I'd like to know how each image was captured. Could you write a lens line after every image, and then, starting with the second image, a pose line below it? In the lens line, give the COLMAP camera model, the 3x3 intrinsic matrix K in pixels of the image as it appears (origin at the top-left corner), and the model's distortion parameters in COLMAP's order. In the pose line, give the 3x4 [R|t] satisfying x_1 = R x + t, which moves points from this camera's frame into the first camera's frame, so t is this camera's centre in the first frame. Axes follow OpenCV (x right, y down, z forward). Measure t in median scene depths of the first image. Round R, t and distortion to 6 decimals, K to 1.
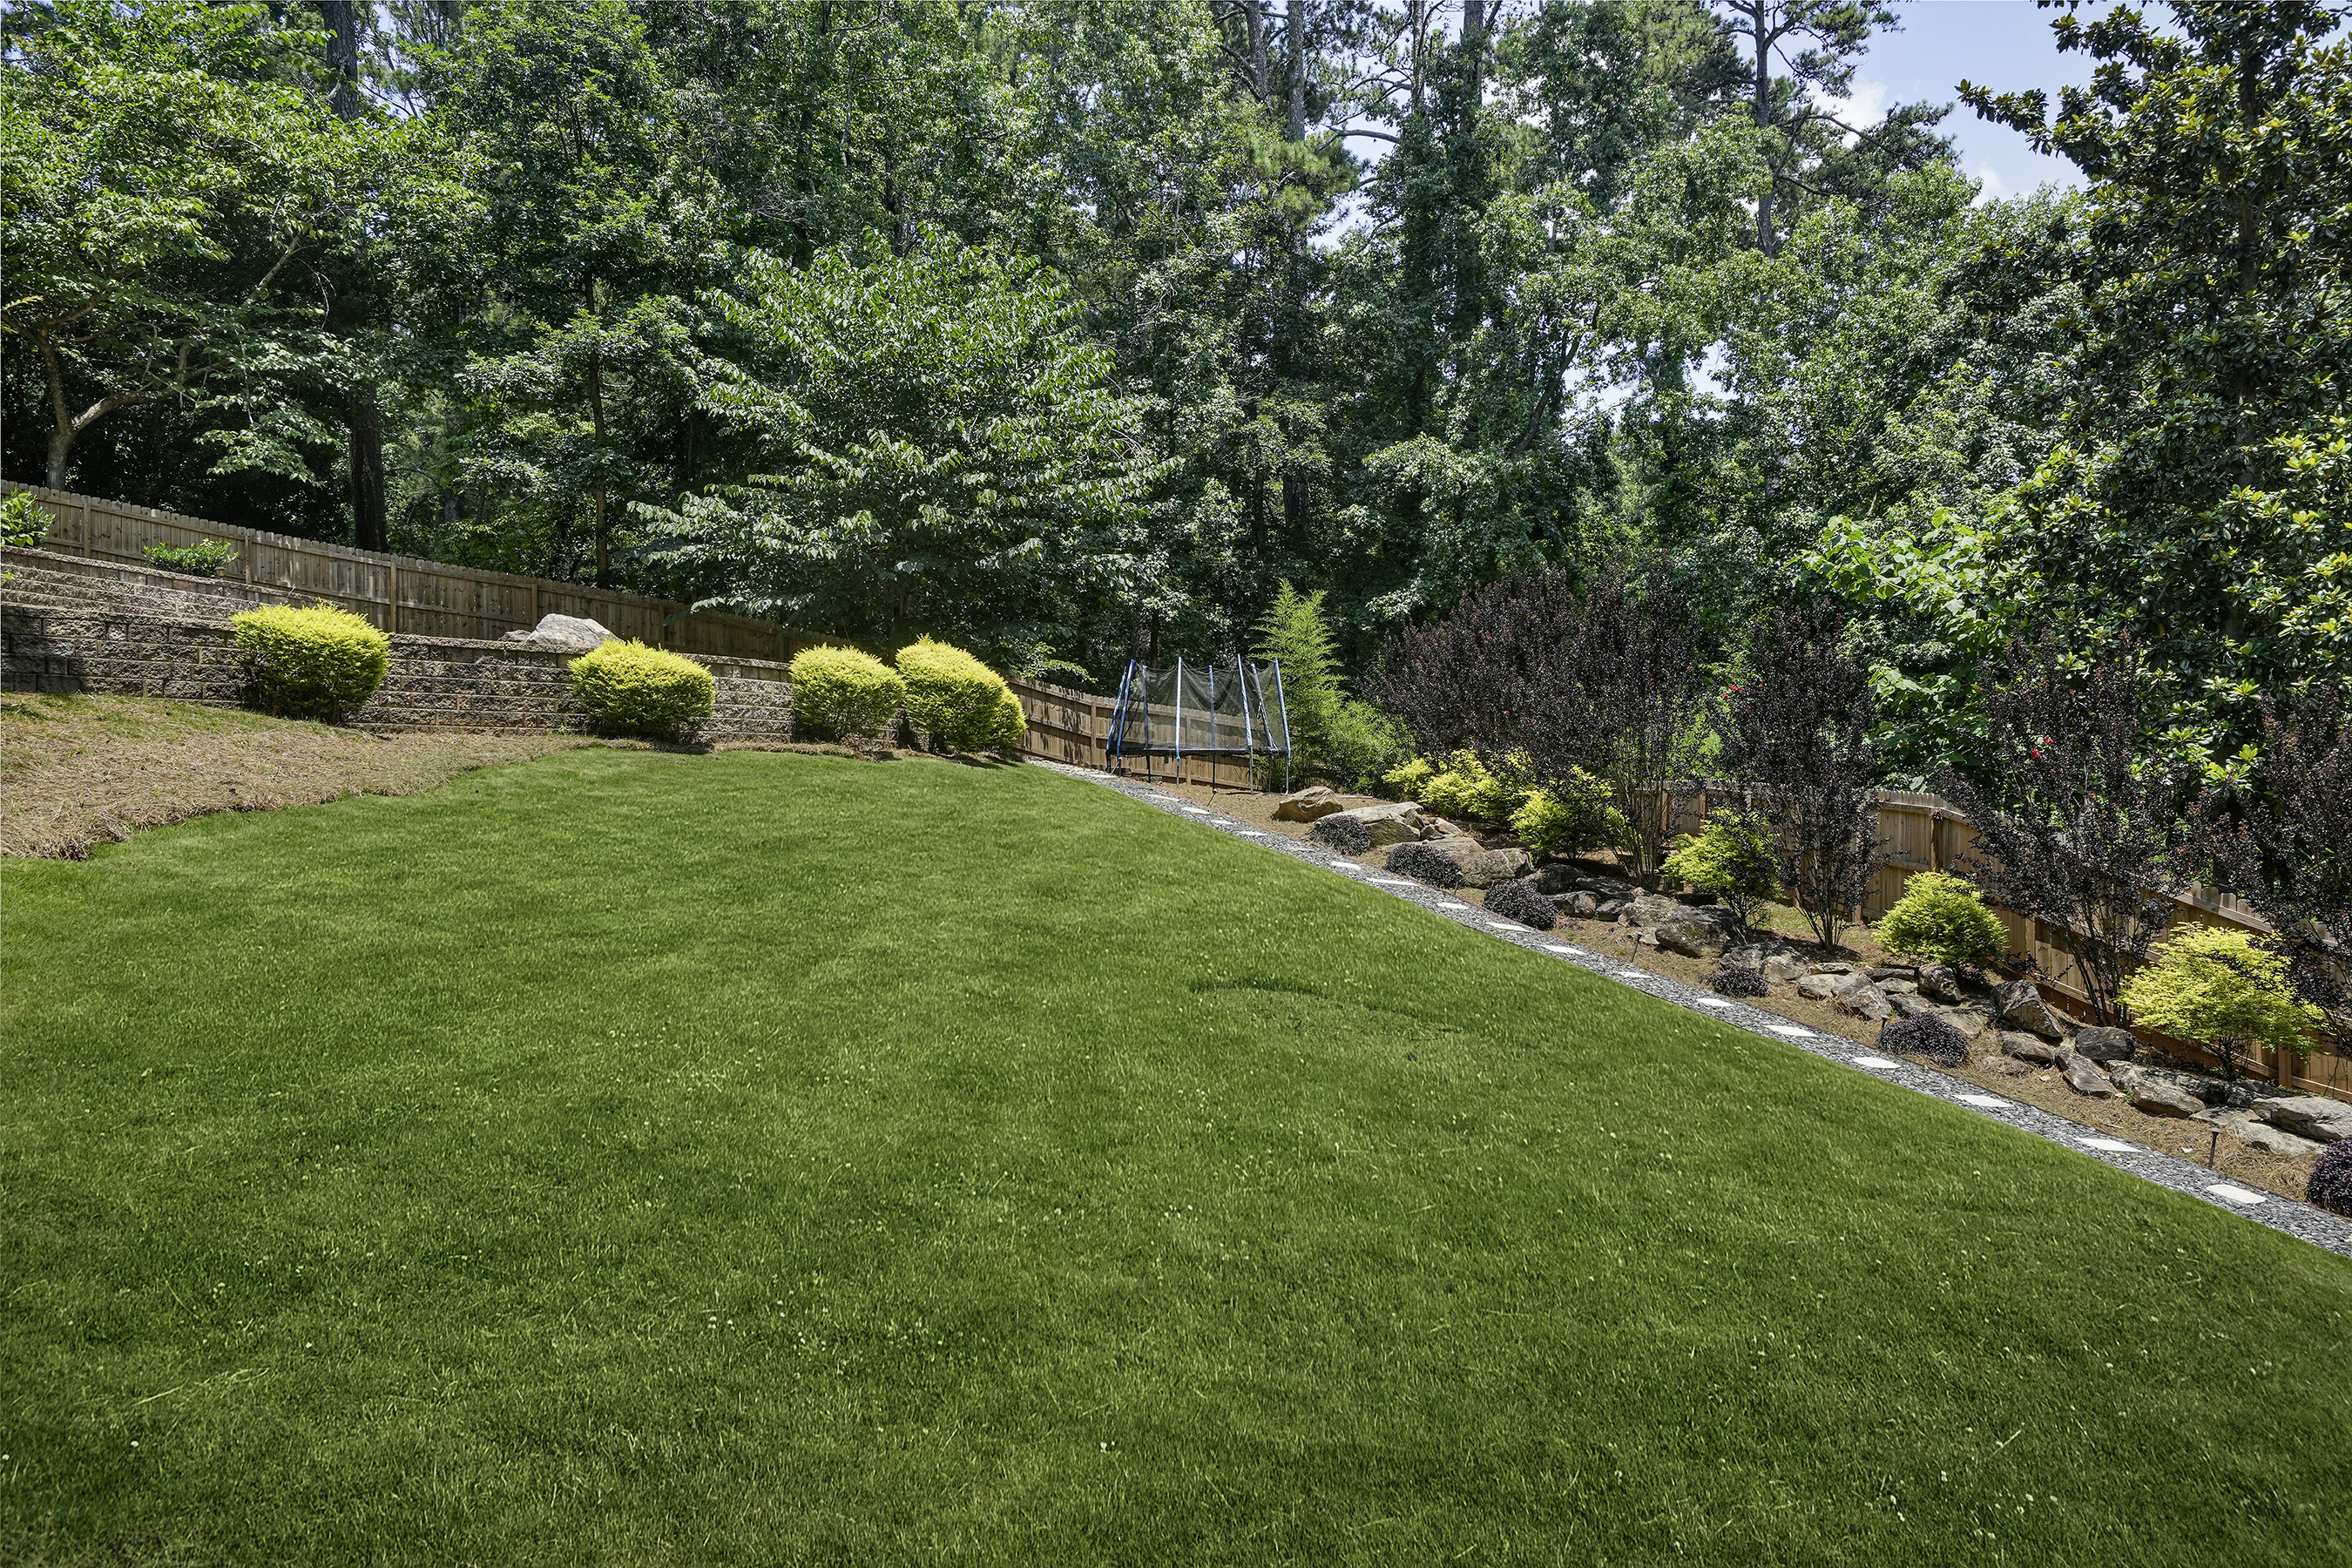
lens RADIAL K [[1733.0, 0, 1138.2], [0, 1733.0, 782.8], [0, 0, 1]] dist [-0.003587, 0.071984]
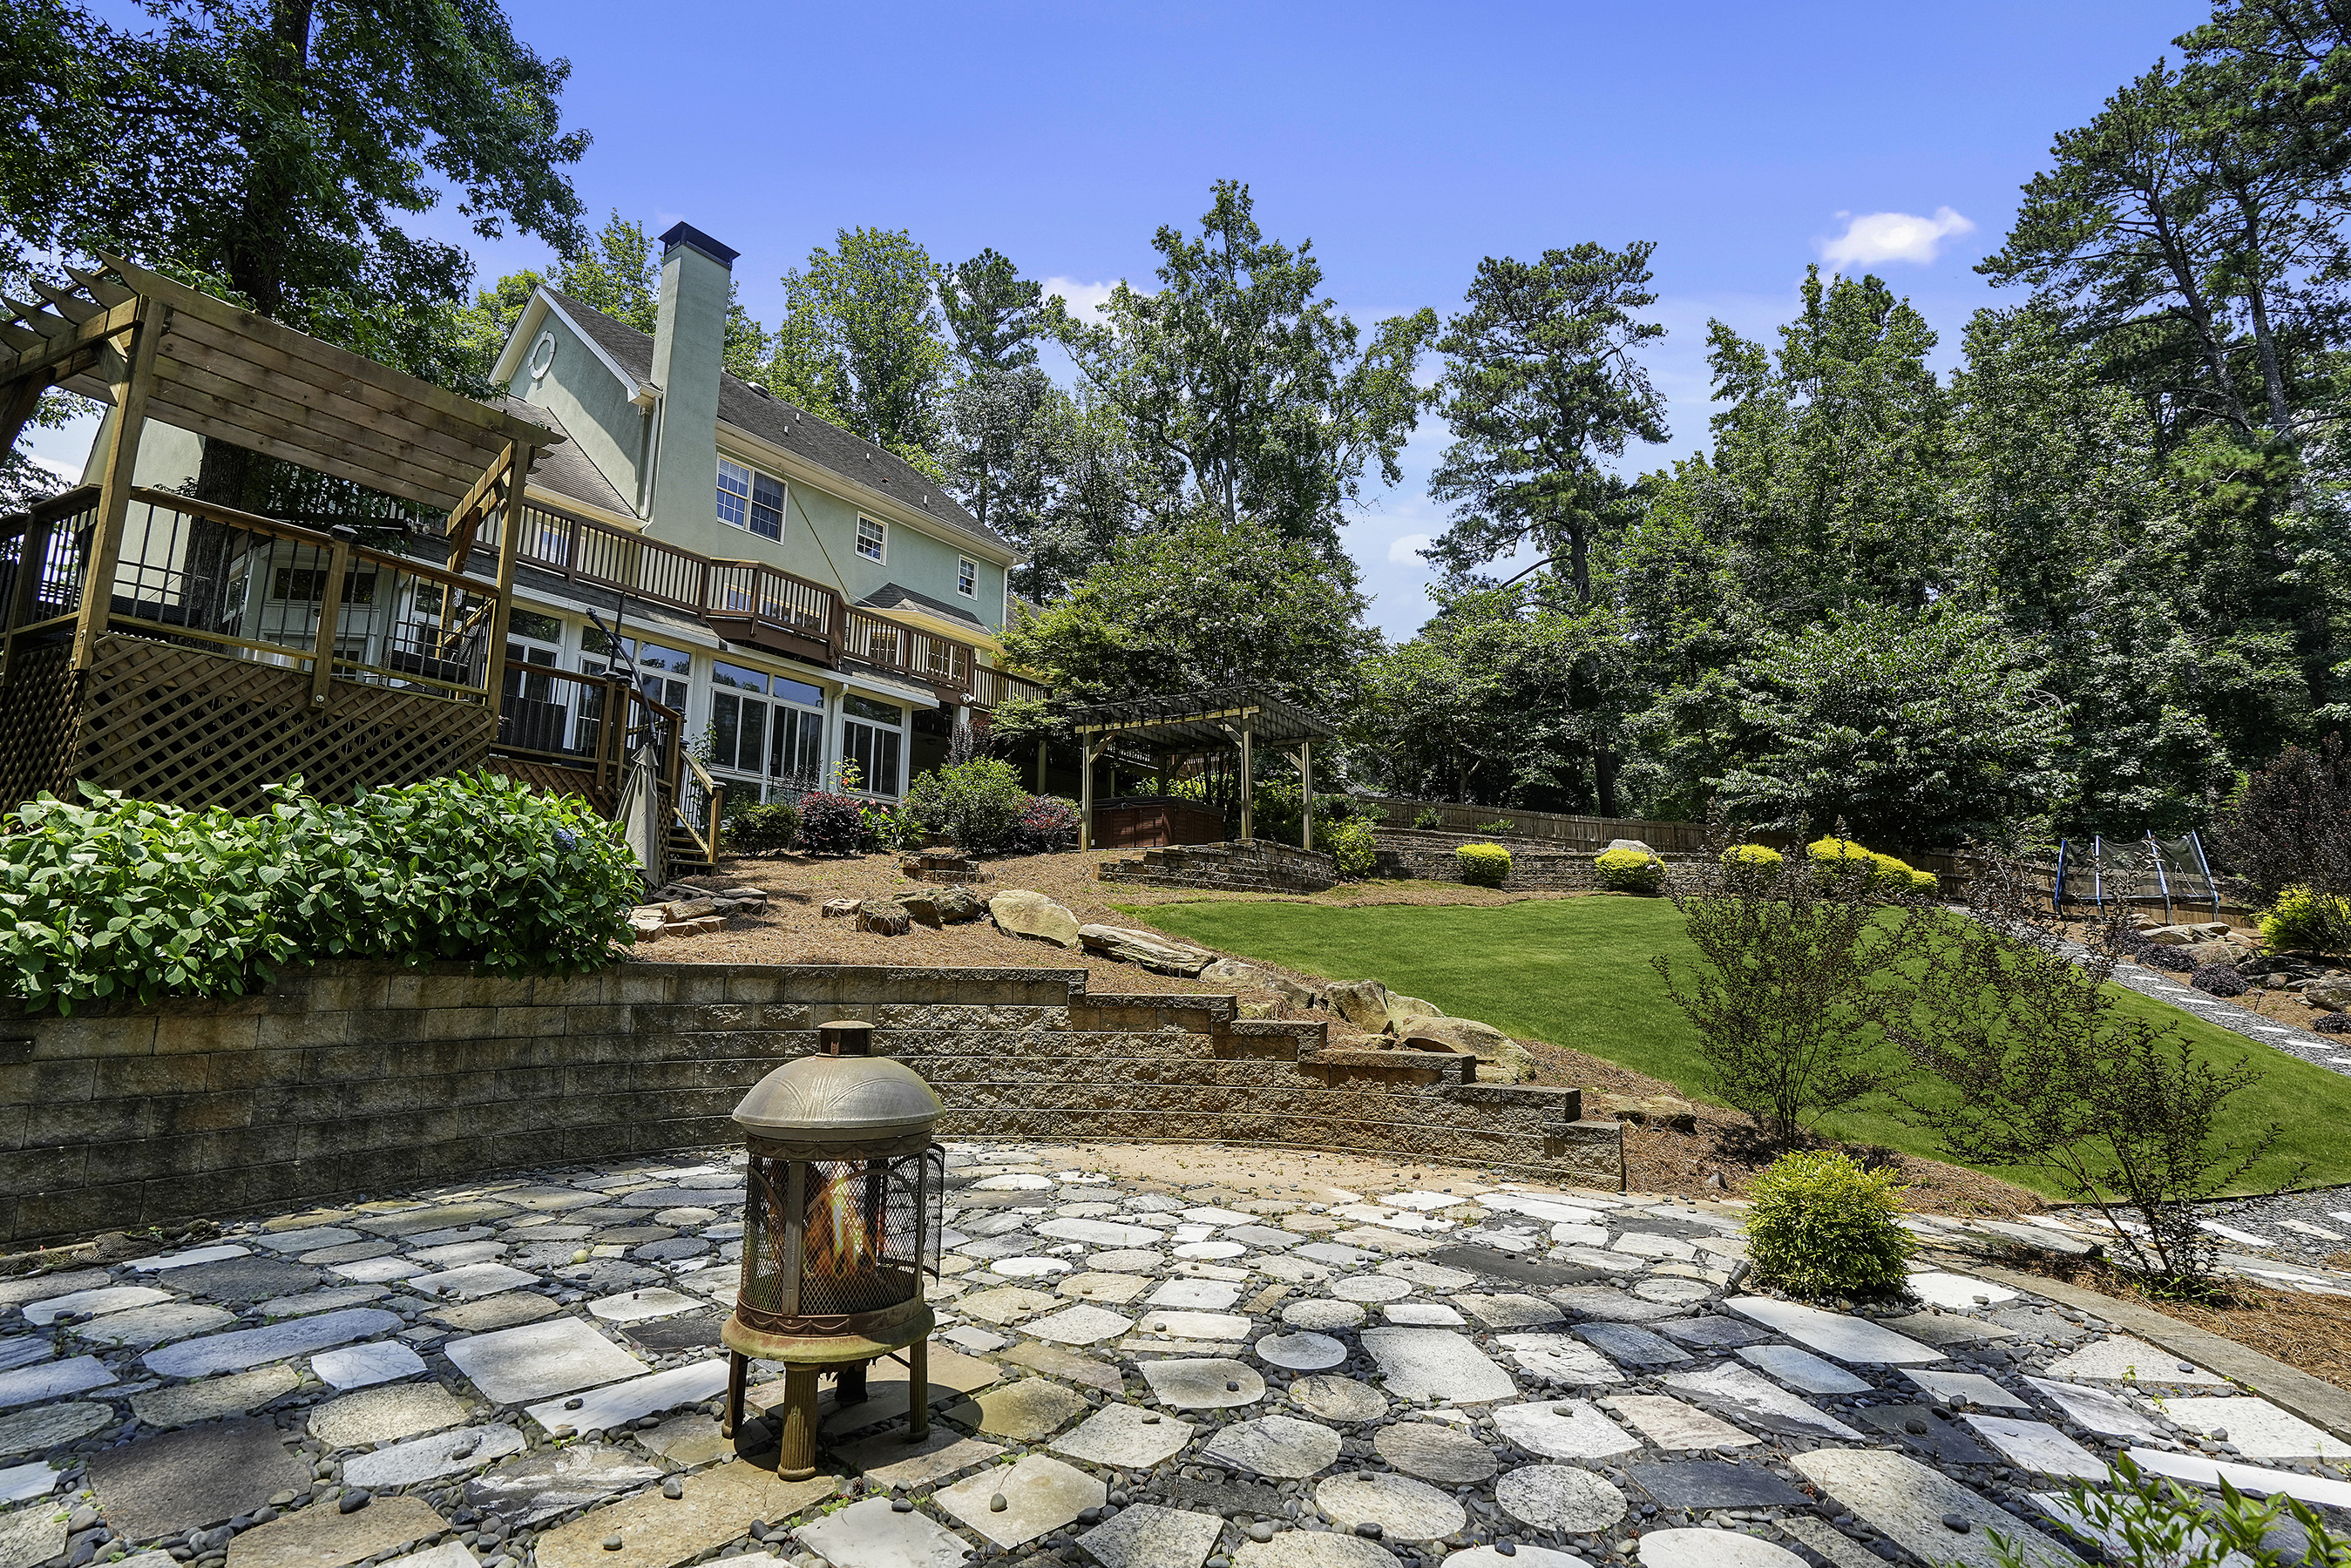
lens RADIAL K [[1099.0, 0, 1142.4], [0, 1099.0, 788.8], [0, 0, 1]] dist [-0.068479, 0.022421]
pose [[0.614306, -0.114108, -0.780774, 0.247534], [-0.009917, 0.988294, -0.152239, 0.035471], [0.789006, 0.101264, 0.605983, -0.198138]]
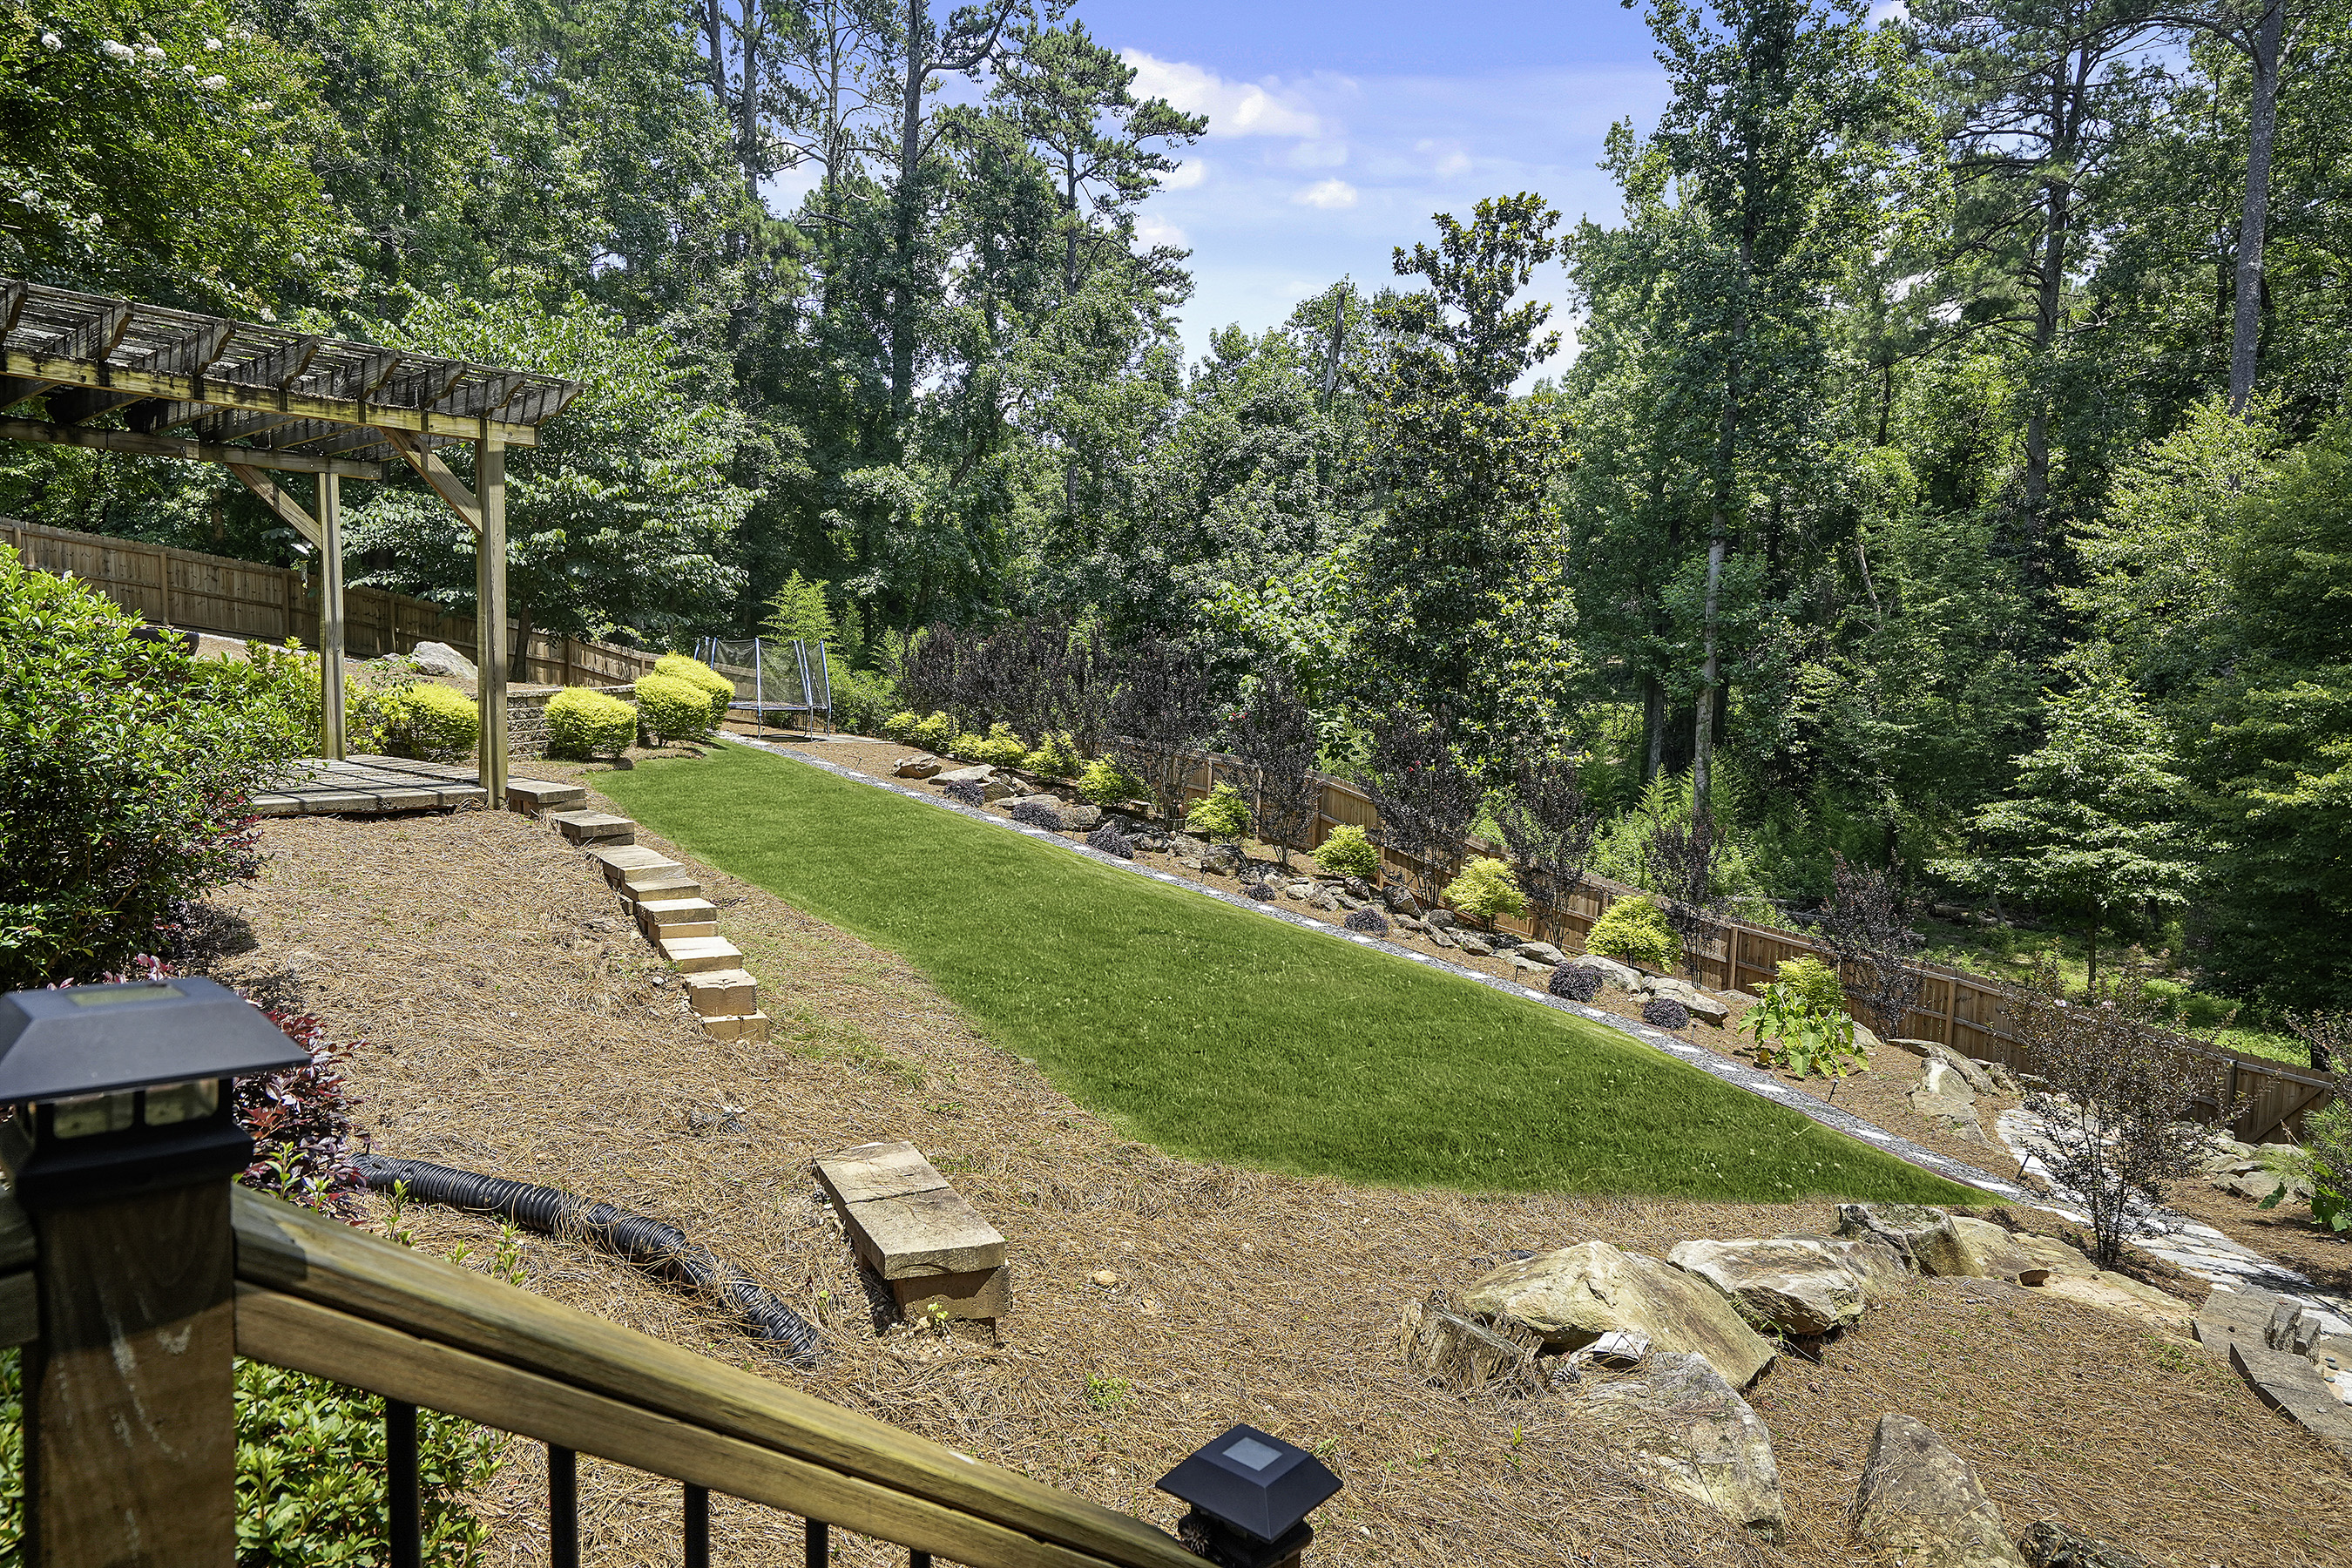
lens RADIAL K [[1405.2, 0, 1161.7], [0, 1405.2, 779.2], [0, 0, 1]] dist [-0.018203, 0.001841]
pose [[0.877693, -0.014385, 0.479008, -0.239863], [-0.026066, 0.996637, 0.077692, -0.061091], [-0.478514, -0.080676, 0.874366, -0.110948]]
